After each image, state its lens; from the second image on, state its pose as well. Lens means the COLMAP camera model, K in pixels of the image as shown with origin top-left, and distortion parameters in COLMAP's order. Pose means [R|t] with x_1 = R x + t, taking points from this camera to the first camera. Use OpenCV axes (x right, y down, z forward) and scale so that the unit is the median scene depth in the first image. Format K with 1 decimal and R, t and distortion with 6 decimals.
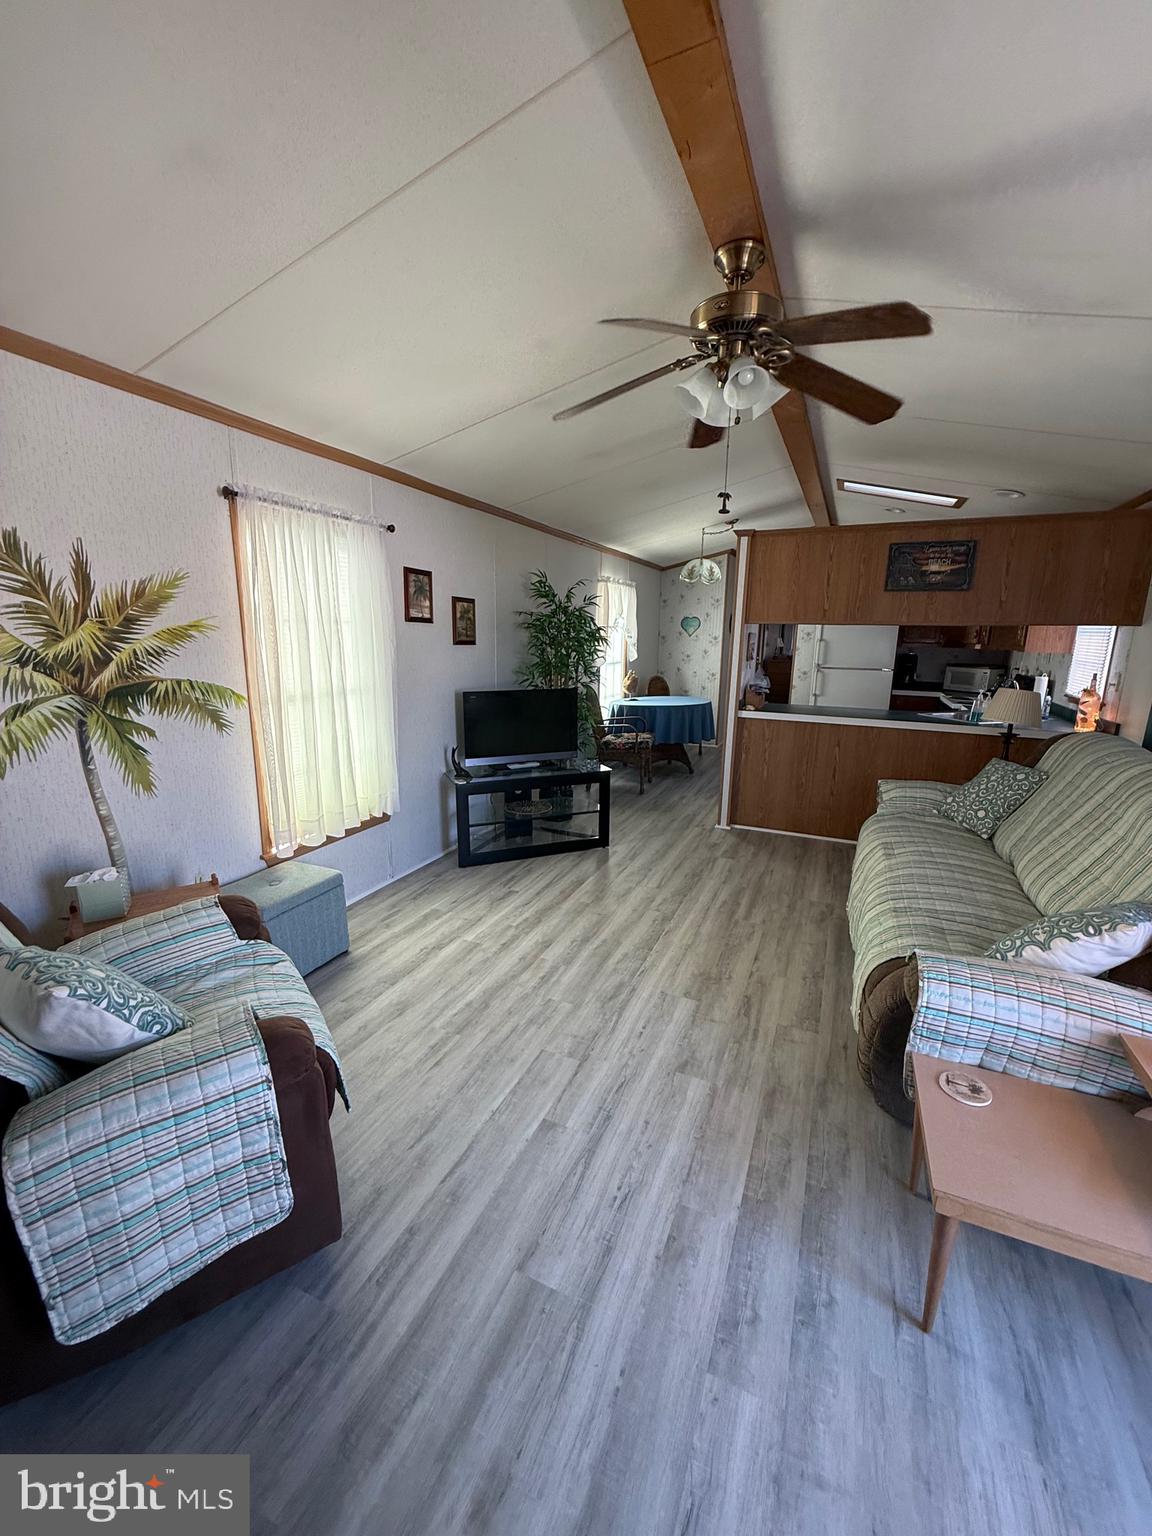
lens RADIAL K [[613.2, 0, 571.6], [0, 613.2, 765.7], [0, 0, 1]] dist [0.004130, 0.000388]
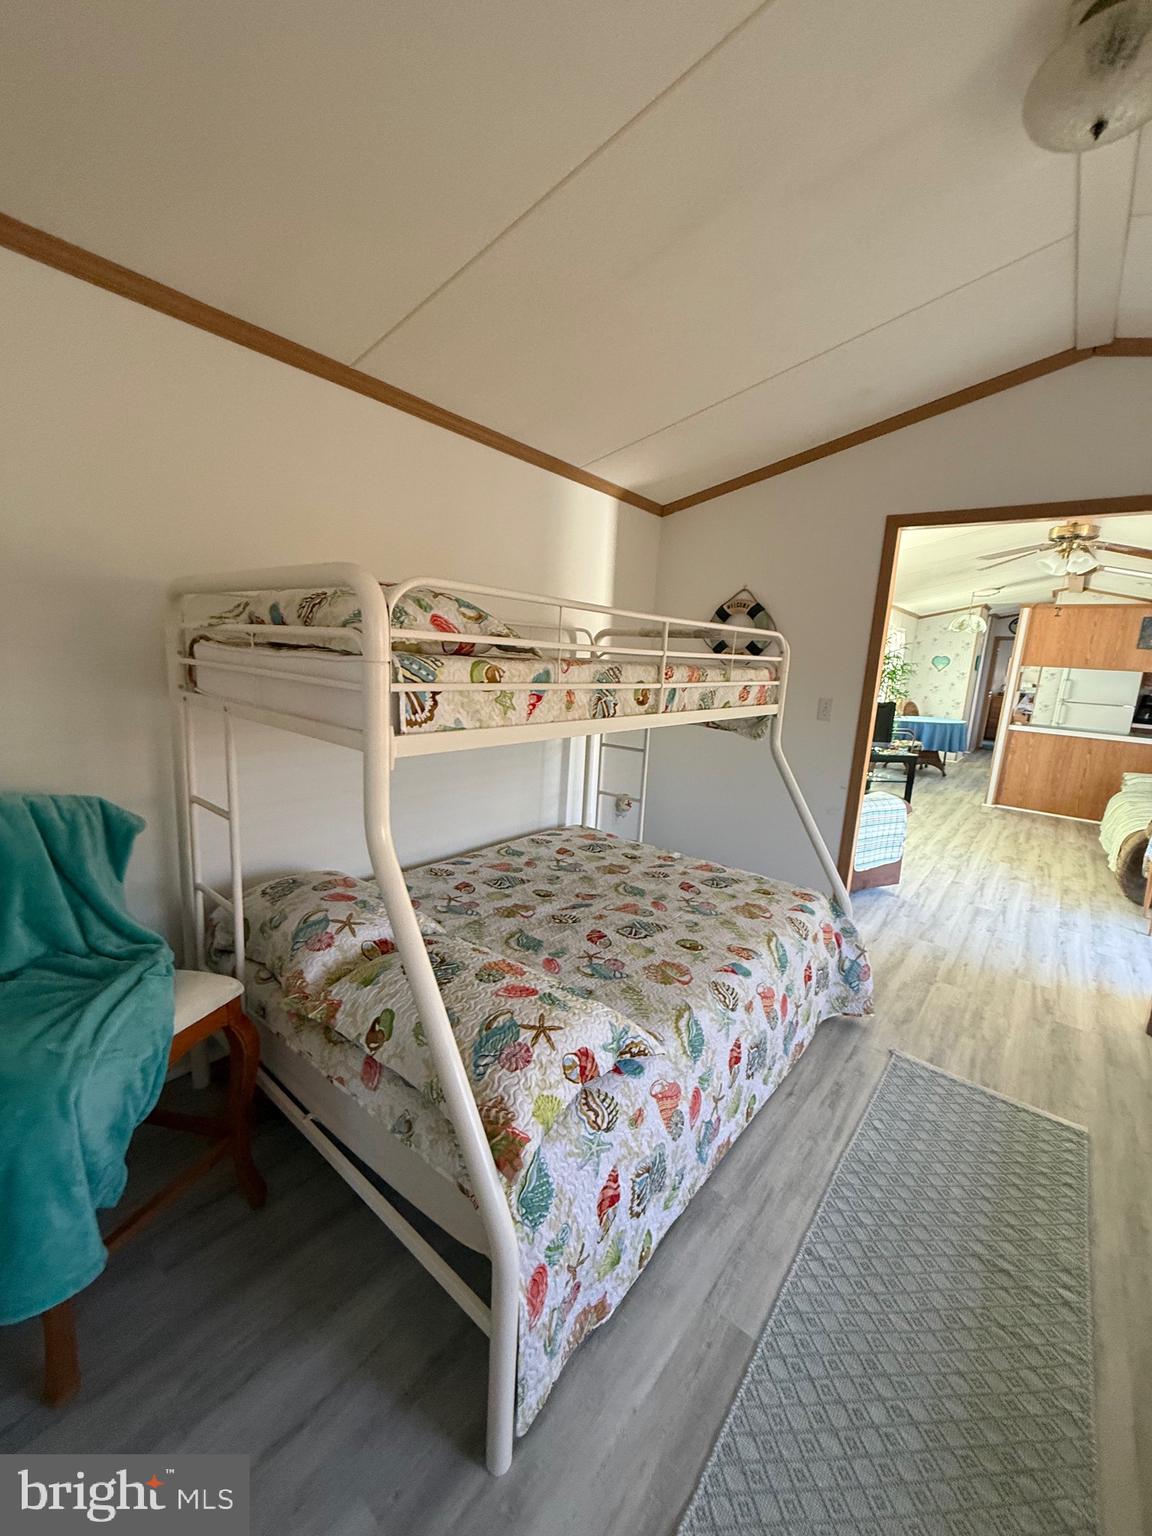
lens RADIAL K [[613.2, 0, 579.7], [0, 613.2, 764.3], [0, 0, 1]] dist [0.004130, 0.000388]
pose [[0.969037, 0.086455, -0.231284, -0.566395], [-0.095598, 0.995009, -0.028597, 0.218755], [0.227657, 0.049822, 0.972466, -0.981699]]
